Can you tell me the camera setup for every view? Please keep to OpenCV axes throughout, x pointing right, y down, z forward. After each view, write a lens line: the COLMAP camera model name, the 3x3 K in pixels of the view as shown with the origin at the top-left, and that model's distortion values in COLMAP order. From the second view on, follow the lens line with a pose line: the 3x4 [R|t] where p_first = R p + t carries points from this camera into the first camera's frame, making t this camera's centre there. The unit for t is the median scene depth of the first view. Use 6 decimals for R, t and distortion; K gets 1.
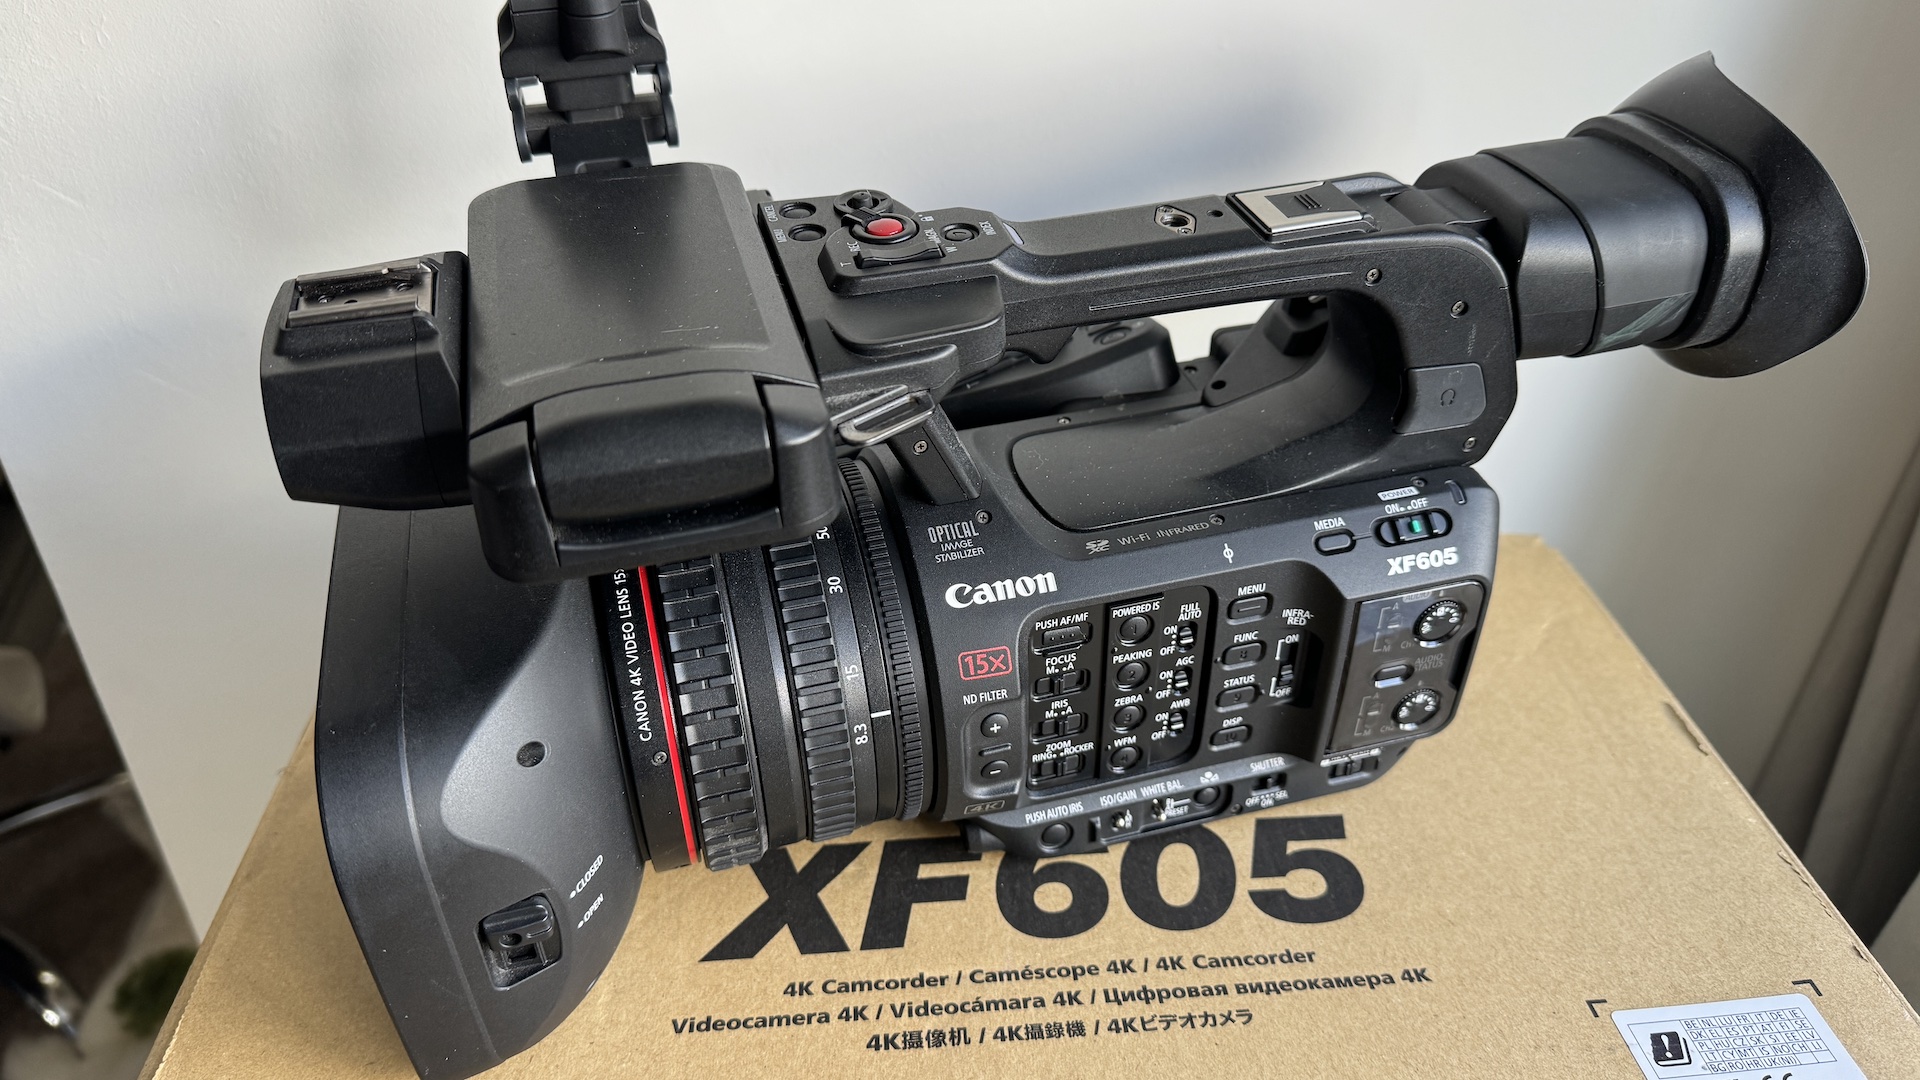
lens RADIAL K [[1406.7, 0, 958.3], [0, 1406.7, 537.8], [0, 0, 1]] dist [0.007294, 0.000429]
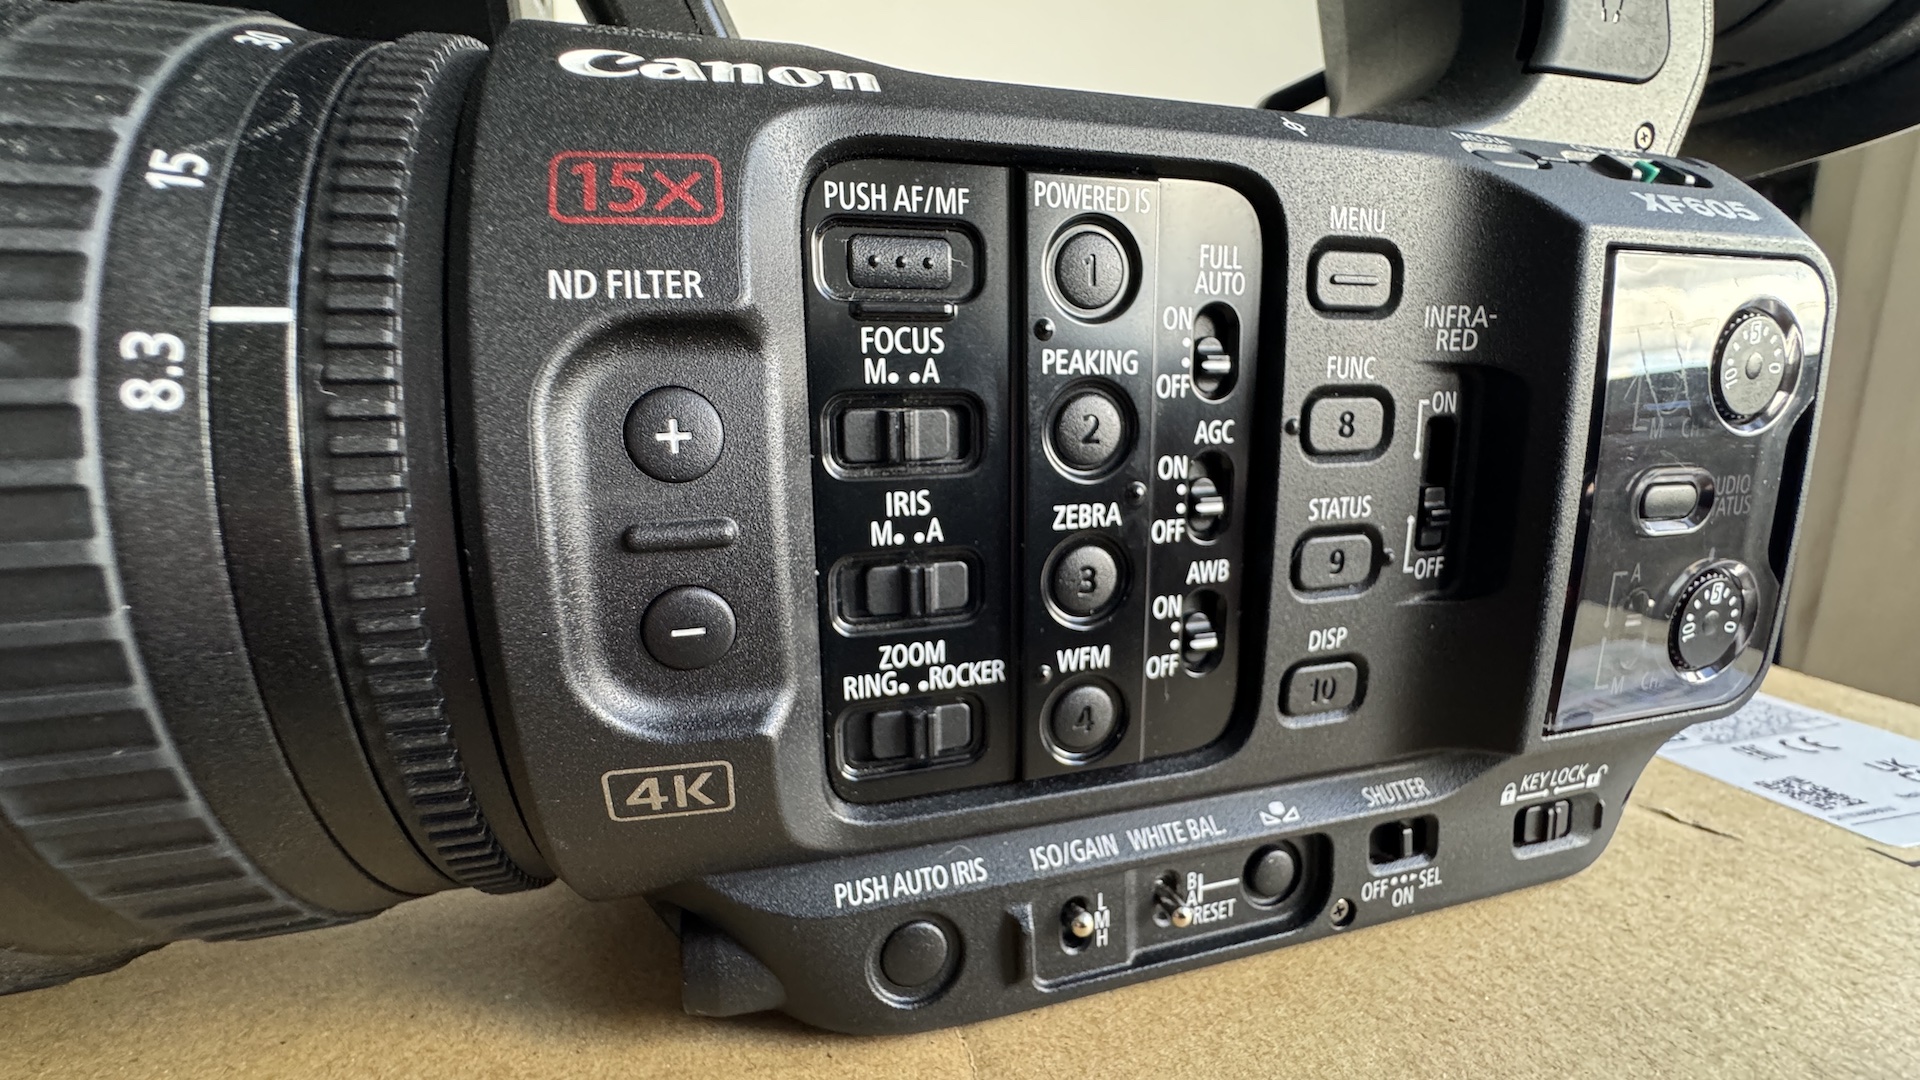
lens RADIAL K [[827.3, 0, 967.7], [0, 827.3, 540.3], [0, 0, 1]] dist [-0.009707, -0.000118]
pose [[0.999606, 0.001321, 0.028052, 0.079791], [0.011413, 0.893571, -0.448776, 0.221358], [-0.025660, 0.448919, 0.893204, 0.783540]]
